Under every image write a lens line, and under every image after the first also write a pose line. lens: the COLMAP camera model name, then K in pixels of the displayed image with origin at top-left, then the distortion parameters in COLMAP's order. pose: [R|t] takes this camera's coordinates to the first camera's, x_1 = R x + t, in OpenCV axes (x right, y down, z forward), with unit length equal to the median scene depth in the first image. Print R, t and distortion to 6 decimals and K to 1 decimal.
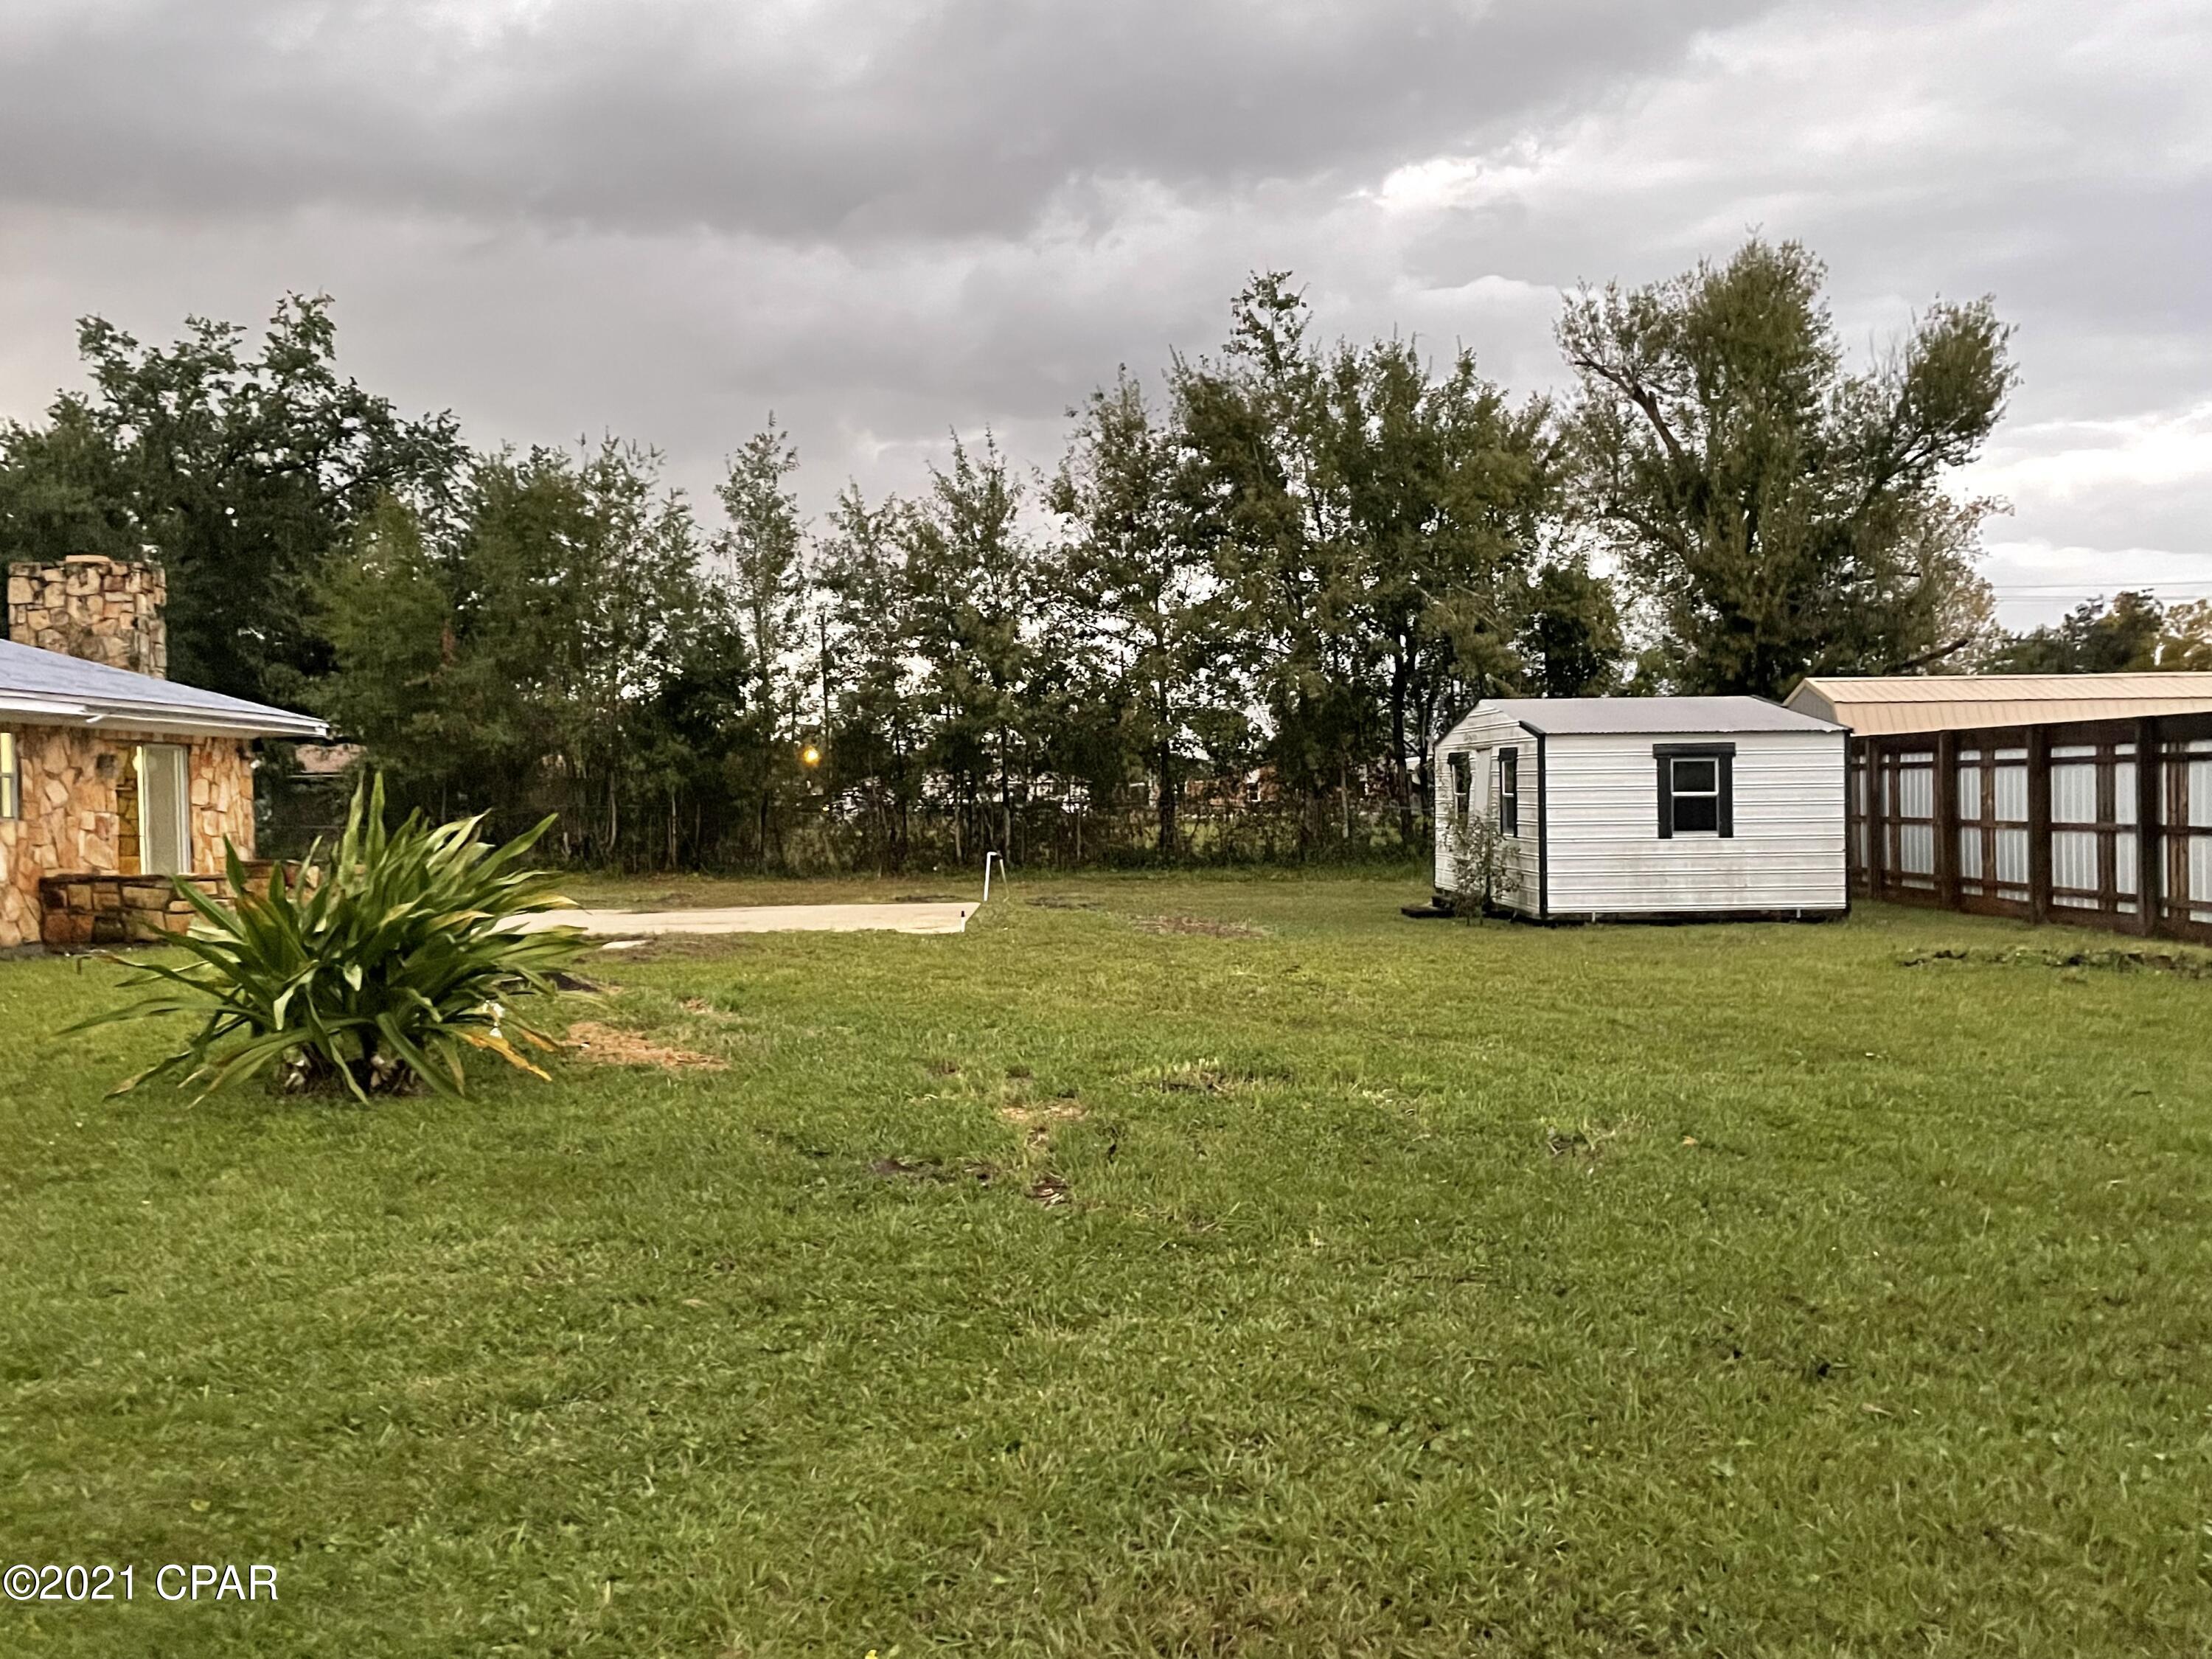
lens RADIAL K [[1923.0, 0, 1106.0], [0, 1923.0, 829.5], [0, 0, 1]] dist [0.076784, -0.009406]
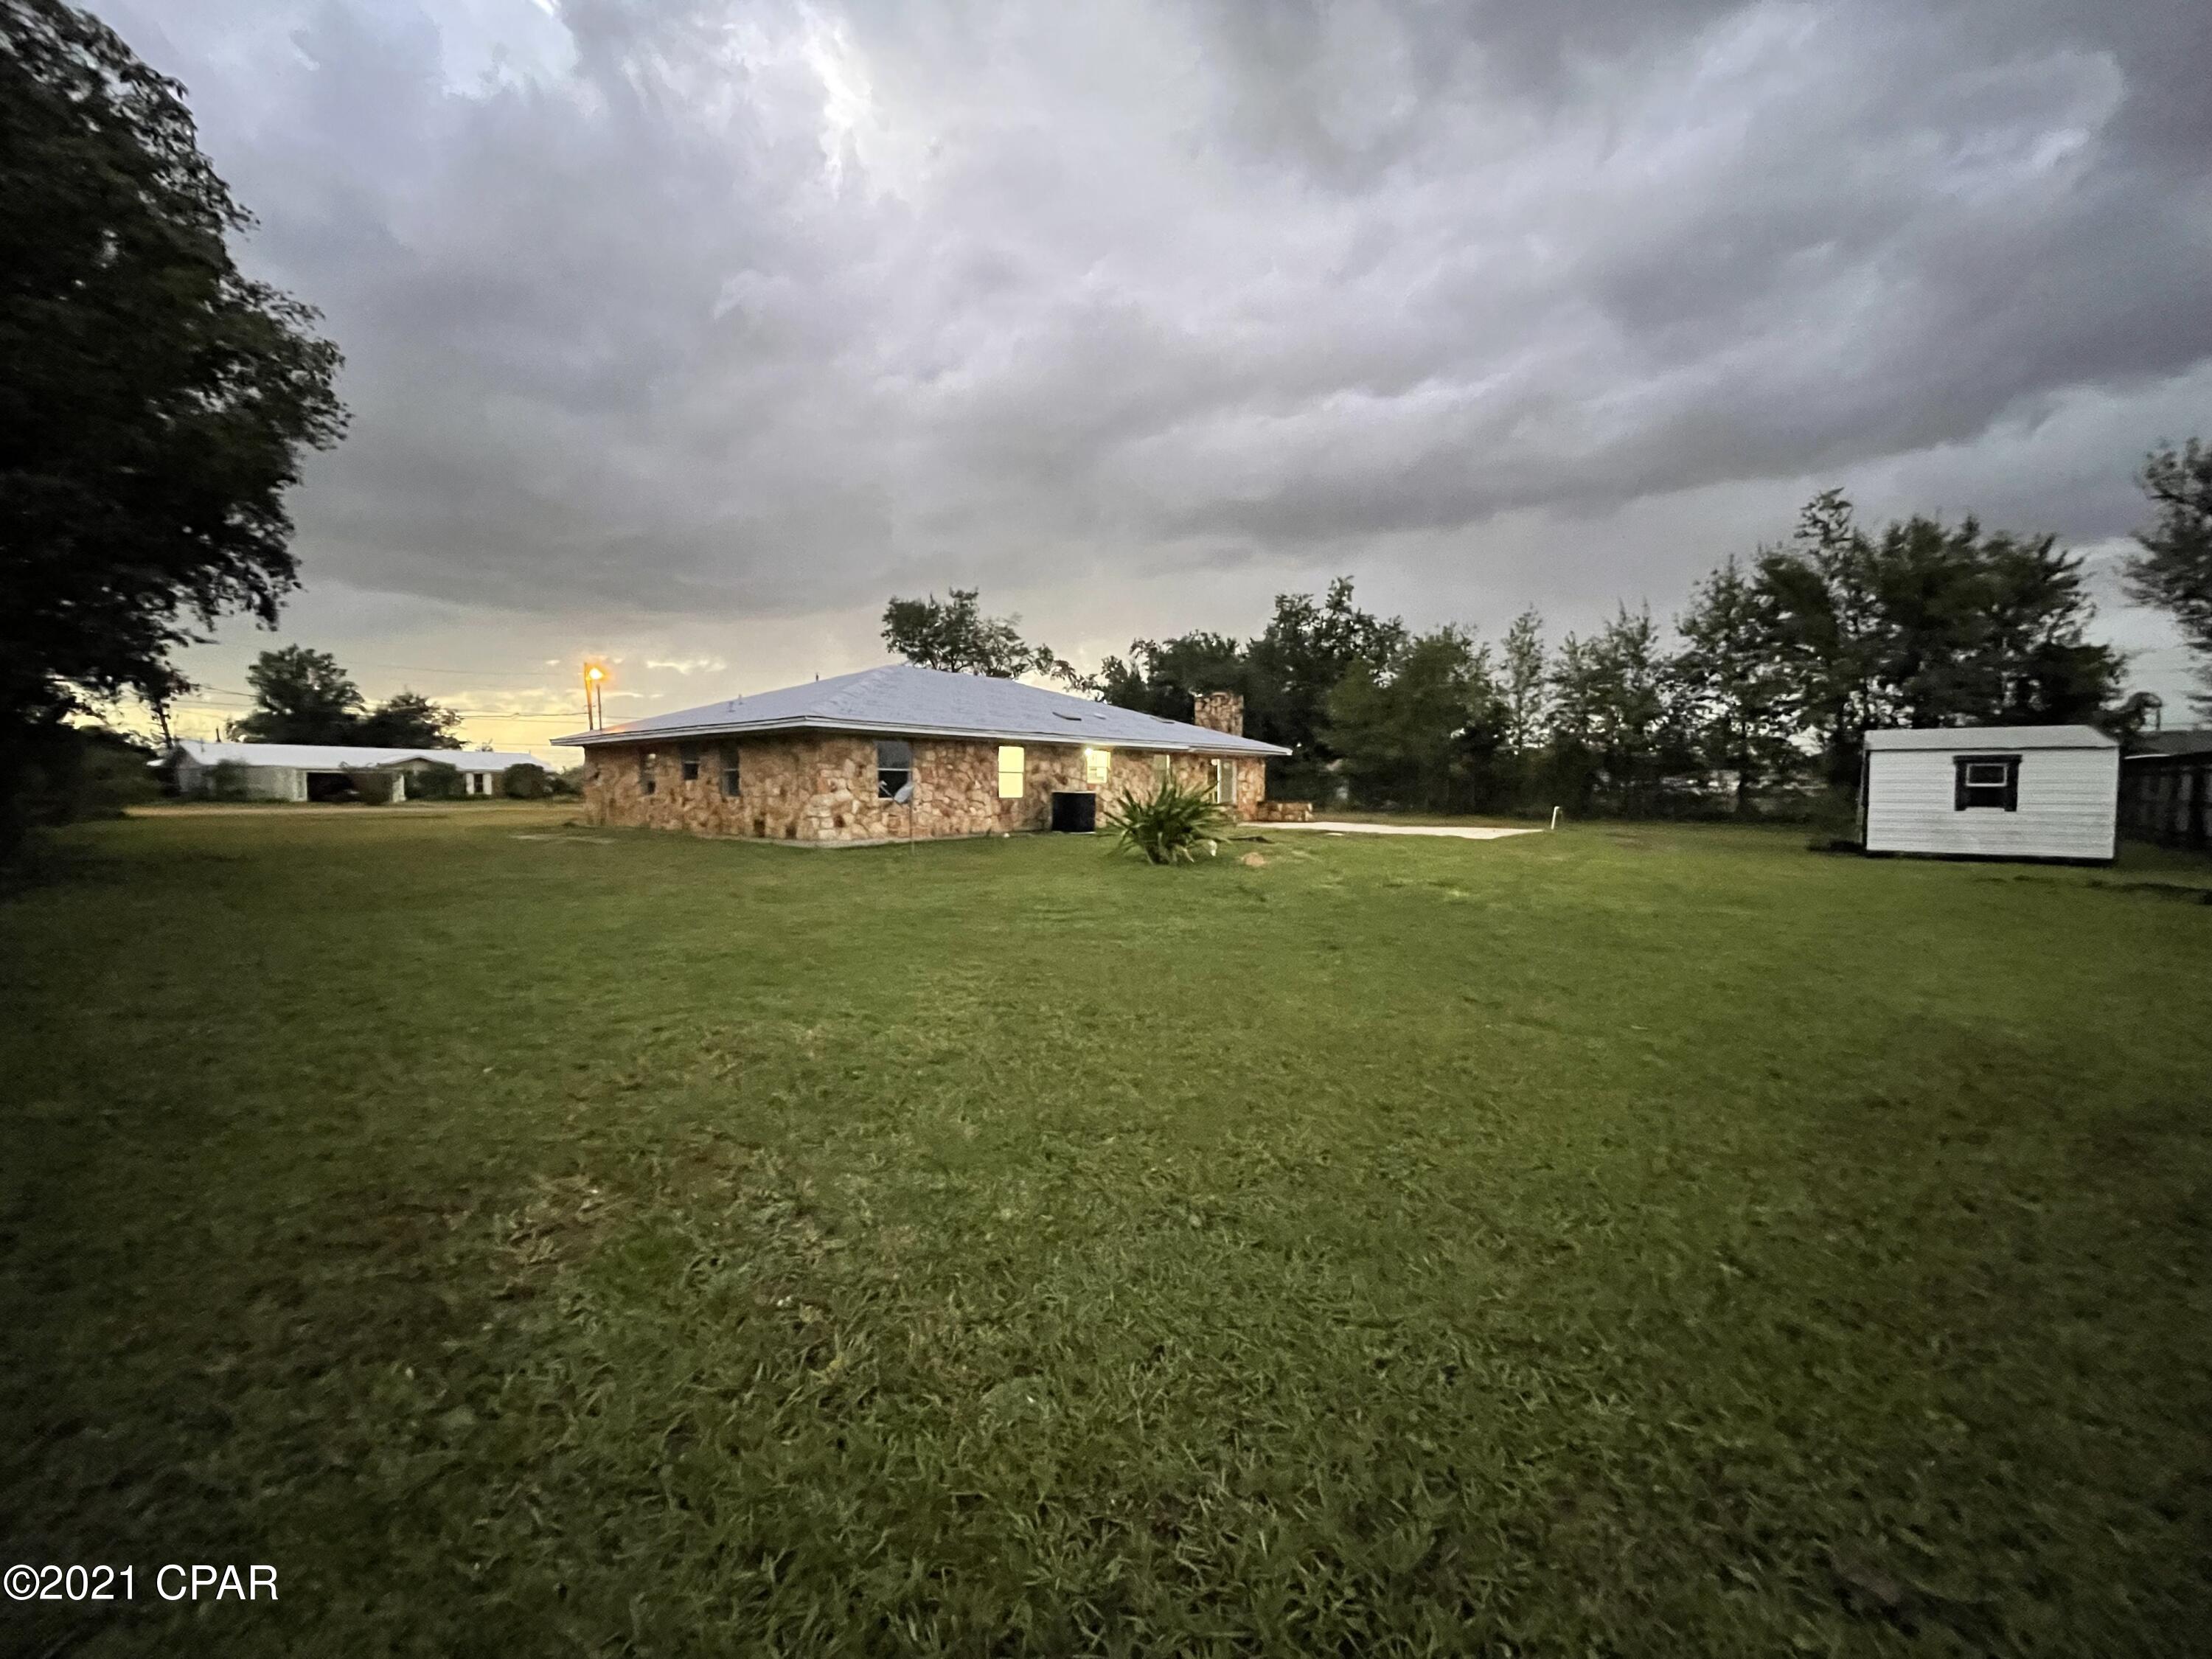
lens RADIAL K [[891.9, 0, 1106.0], [0, 891.9, 829.5], [0, 0, 1]] dist [-0.000408, -0.000129]
pose [[0.749219, 0.049361, -0.660481, 0.143159], [-0.025760, 0.998636, 0.045412, 0.002810], [0.661822, -0.017010, 0.749468, -0.053991]]
